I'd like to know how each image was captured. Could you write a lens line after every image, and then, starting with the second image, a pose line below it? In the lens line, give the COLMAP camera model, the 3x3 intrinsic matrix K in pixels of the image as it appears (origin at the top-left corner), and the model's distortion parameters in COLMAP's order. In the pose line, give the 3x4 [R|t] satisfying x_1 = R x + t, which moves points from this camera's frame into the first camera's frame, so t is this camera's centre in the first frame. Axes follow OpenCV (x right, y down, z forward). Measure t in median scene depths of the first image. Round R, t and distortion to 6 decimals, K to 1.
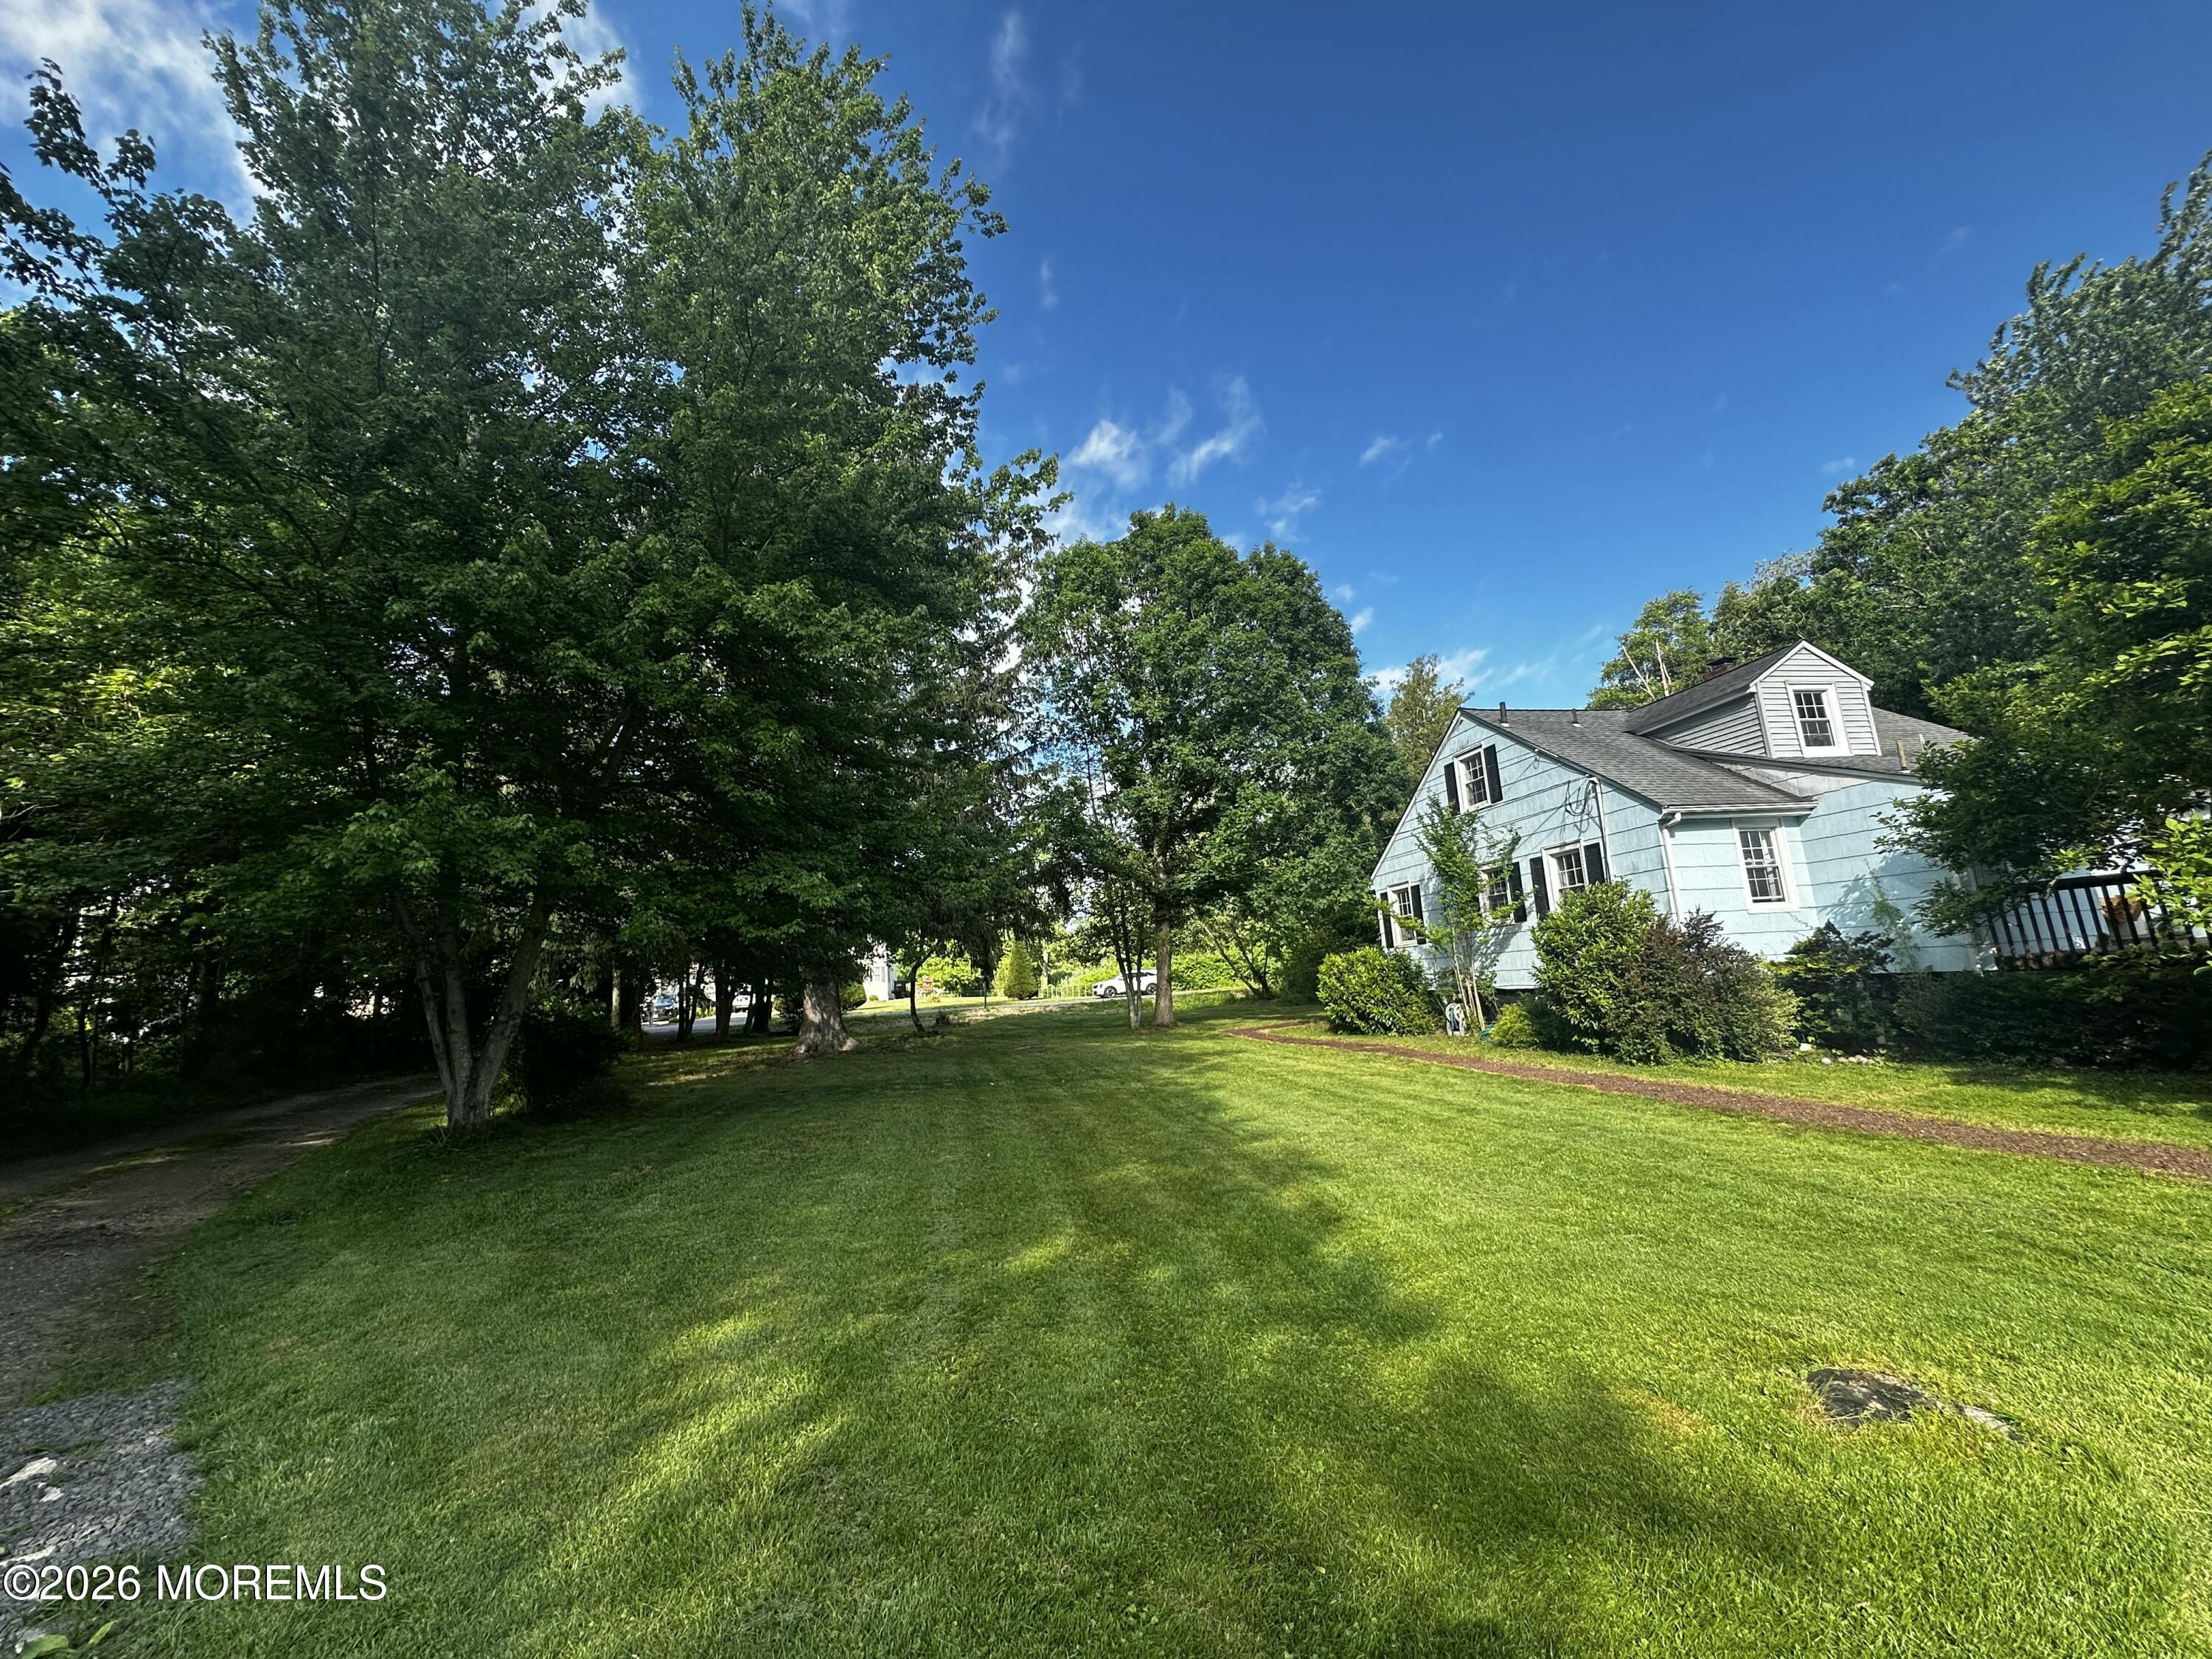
lens RADIAL K [[890.0, 0, 1109.6], [0, 890.0, 816.9], [0, 0, 1]] dist [0.002310, 0.000366]
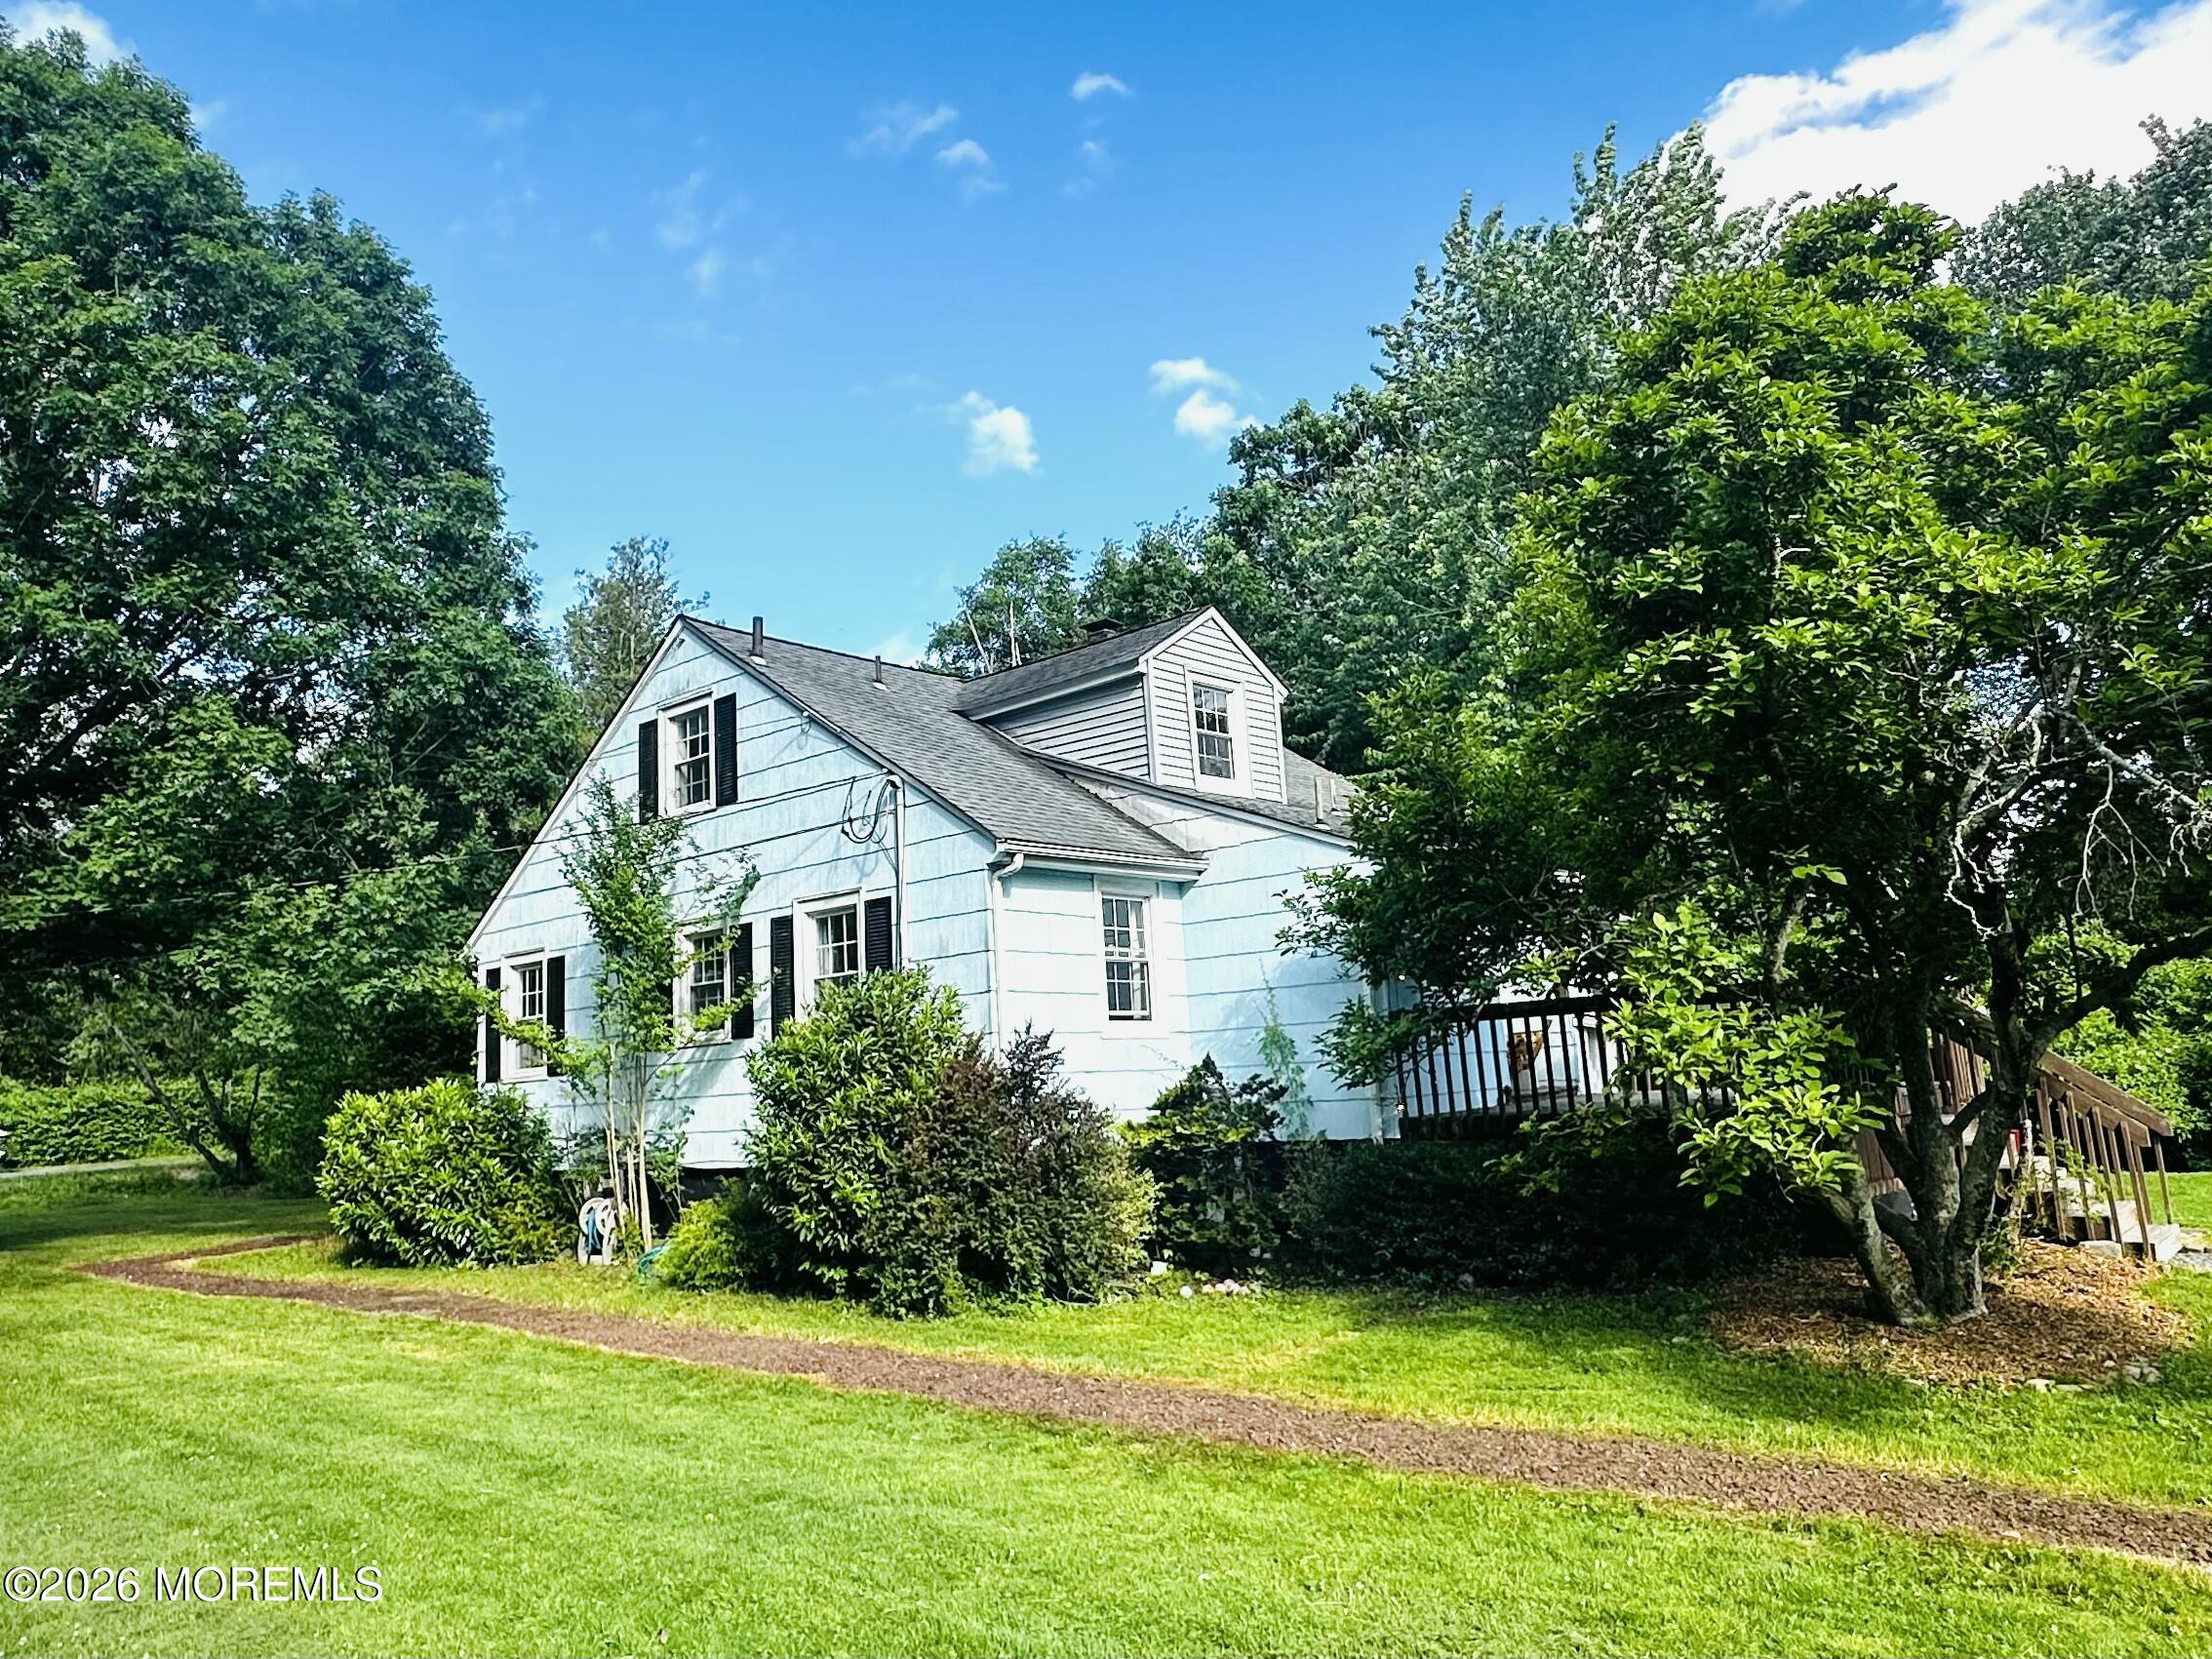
lens RADIAL K [[1560.8, 0, 1037.4], [0, 1560.8, 835.8], [0, 0, 1]] dist [0.000177, 0.001545]
pose [[0.826866, 0.110193, 0.551498, 0.093275], [-0.105151, 0.993616, -0.040877, 0.020425], [-0.552481, -0.024191, 0.833174, 0.156581]]
